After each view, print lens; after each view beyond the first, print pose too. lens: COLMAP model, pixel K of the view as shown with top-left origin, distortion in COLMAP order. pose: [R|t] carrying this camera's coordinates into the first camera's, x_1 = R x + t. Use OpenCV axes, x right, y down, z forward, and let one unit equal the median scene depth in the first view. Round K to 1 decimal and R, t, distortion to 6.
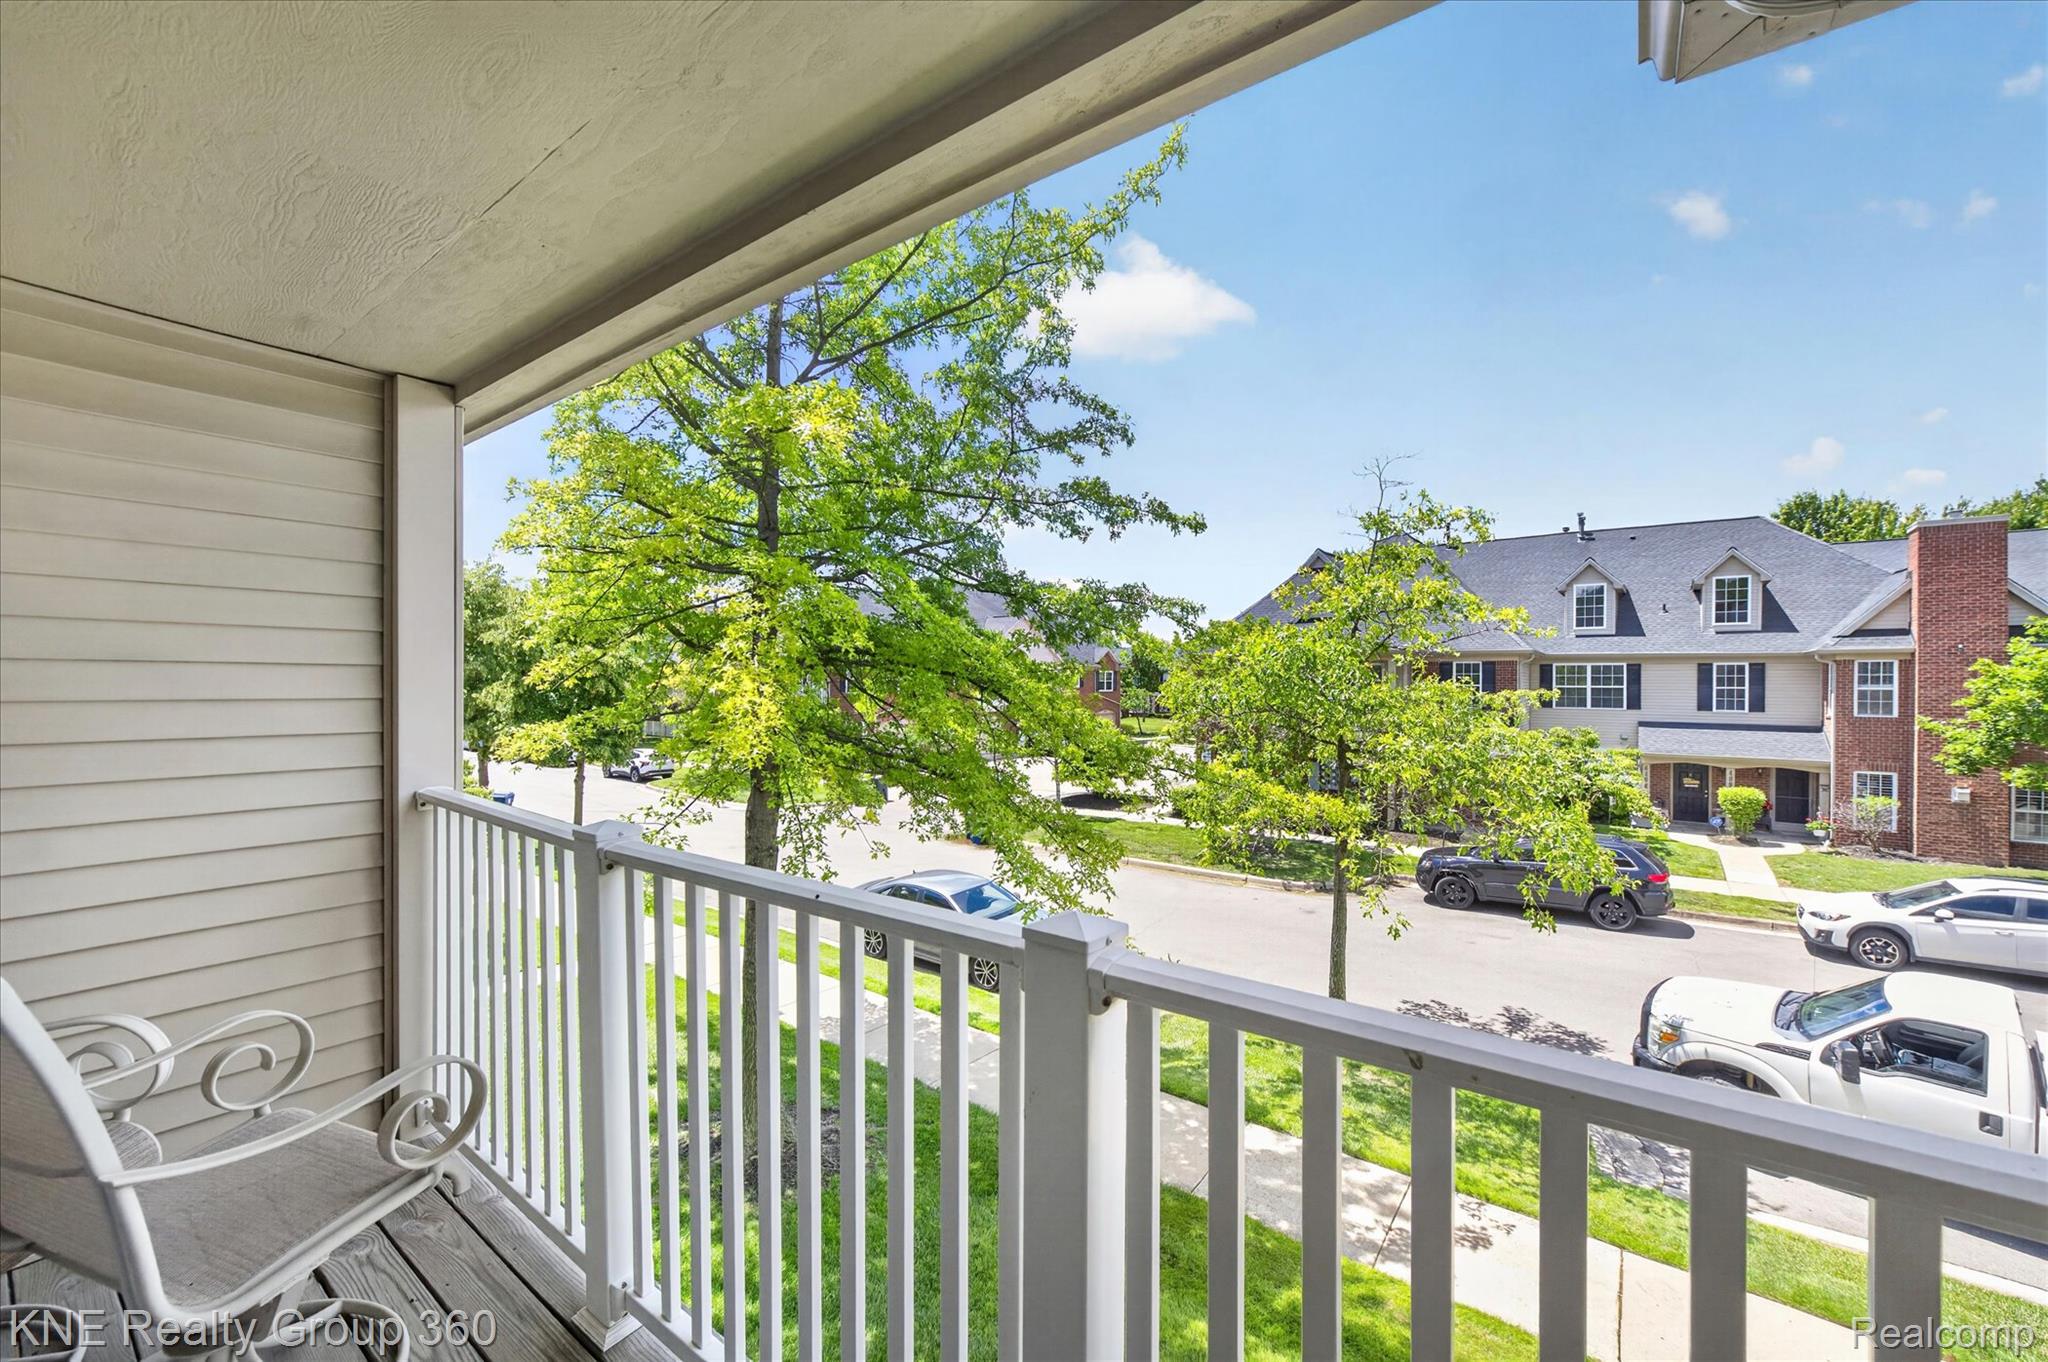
lens RADIAL K [[791.8, 0, 1034.1], [0, 791.8, 665.3], [0, 0, 1]] dist [0.000589, -0.000372]
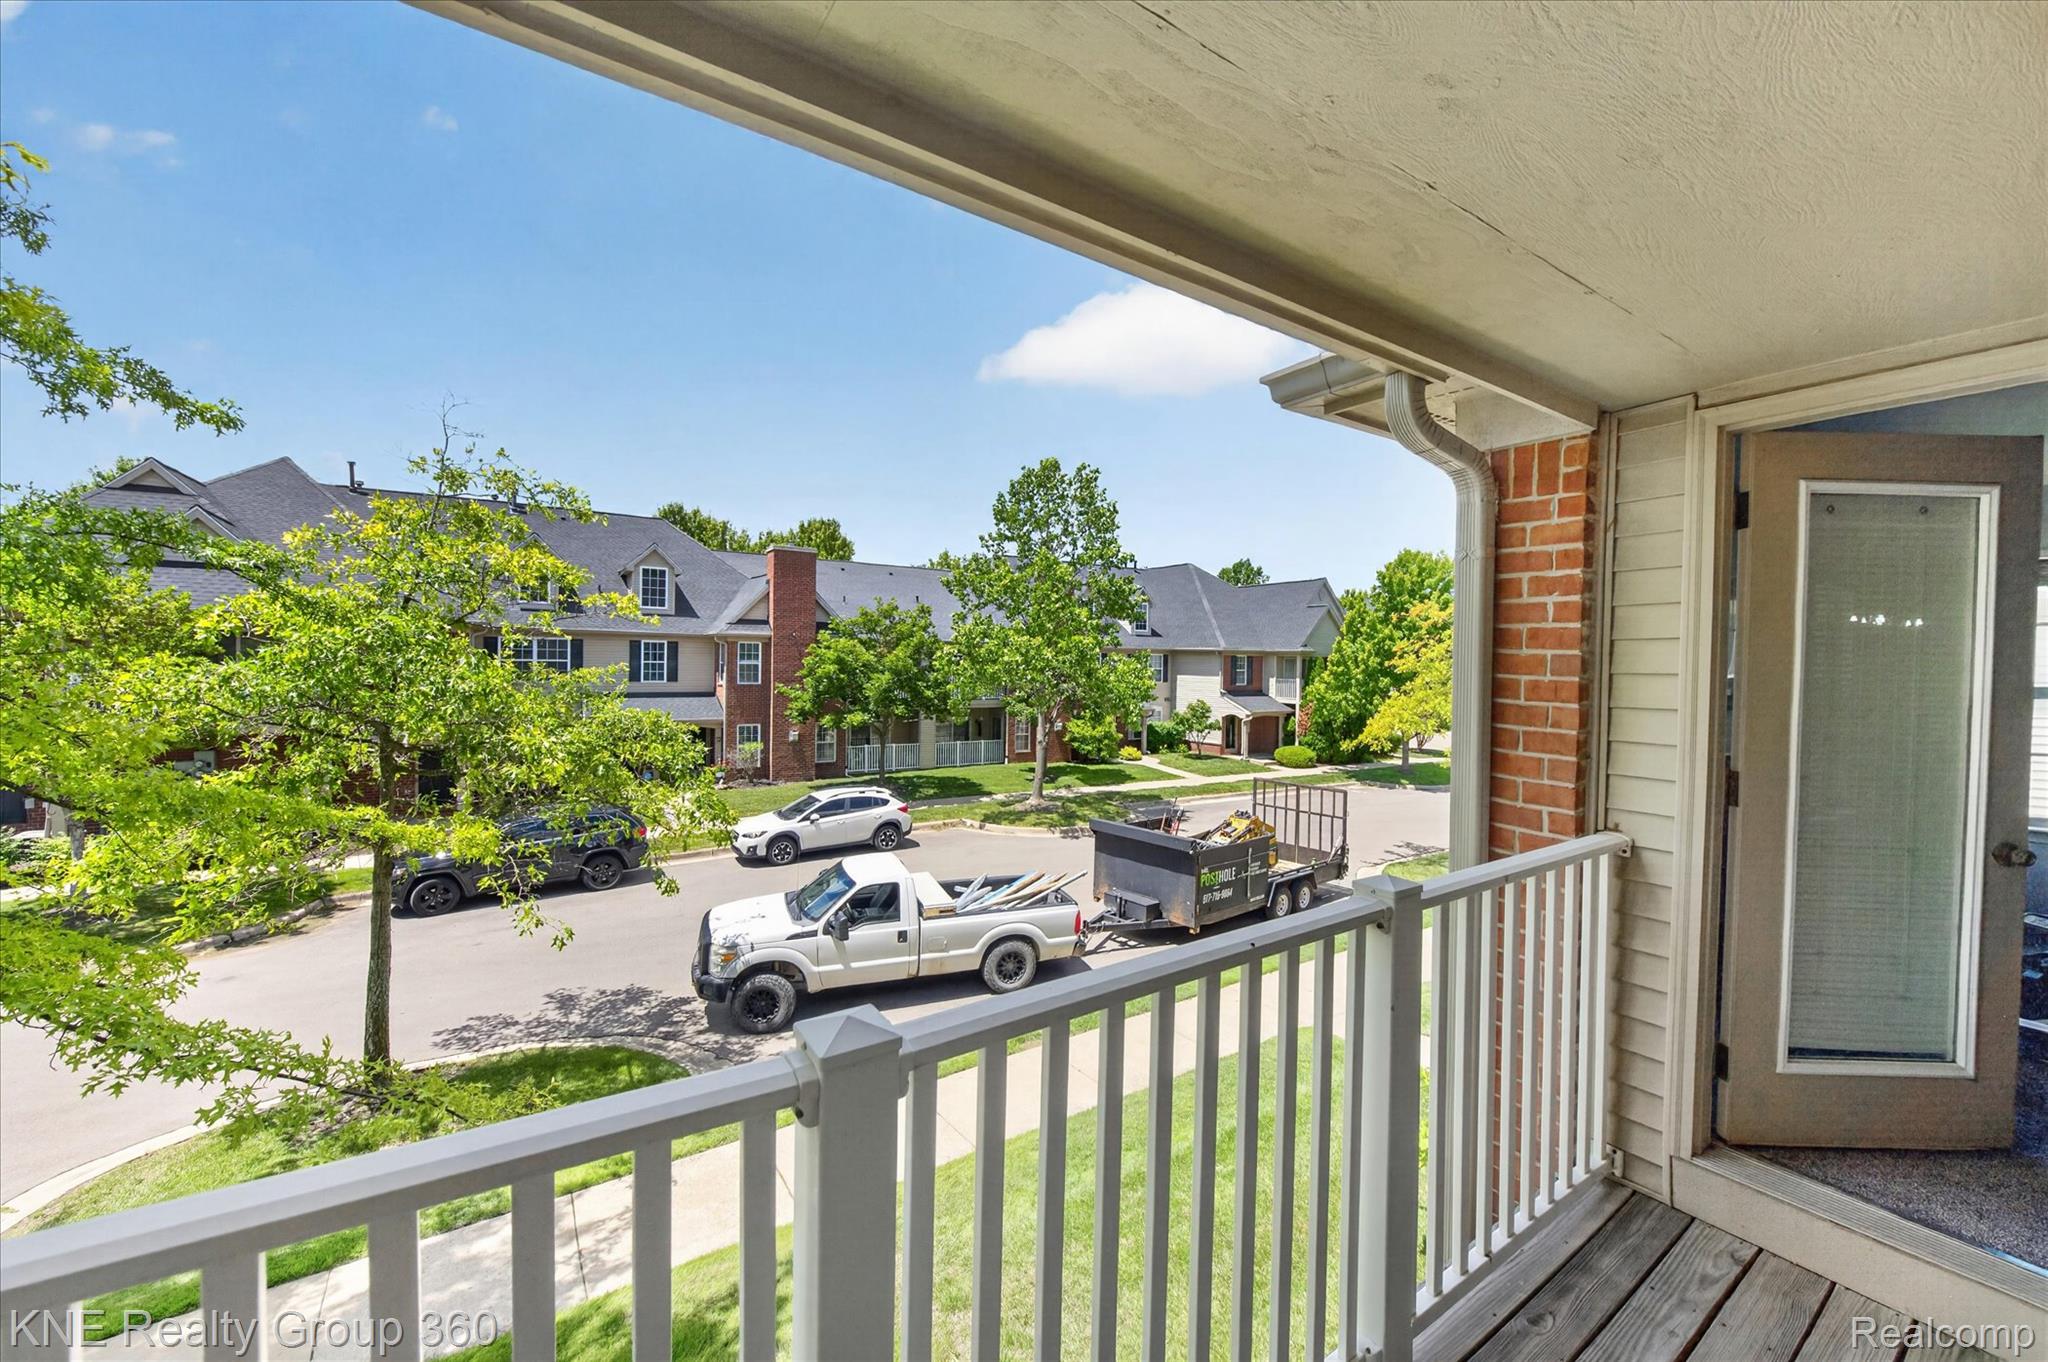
lens RADIAL K [[823.5, 0, 1033.3], [0, 823.5, 637.9], [0, 0, 1]] dist [-0.001498, -0.000240]
pose [[0.325251, 0.026950, 0.945244, -0.163966], [-0.032261, 0.999328, -0.017391, -0.007000], [-0.945077, -0.024838, 0.325901, 0.107078]]
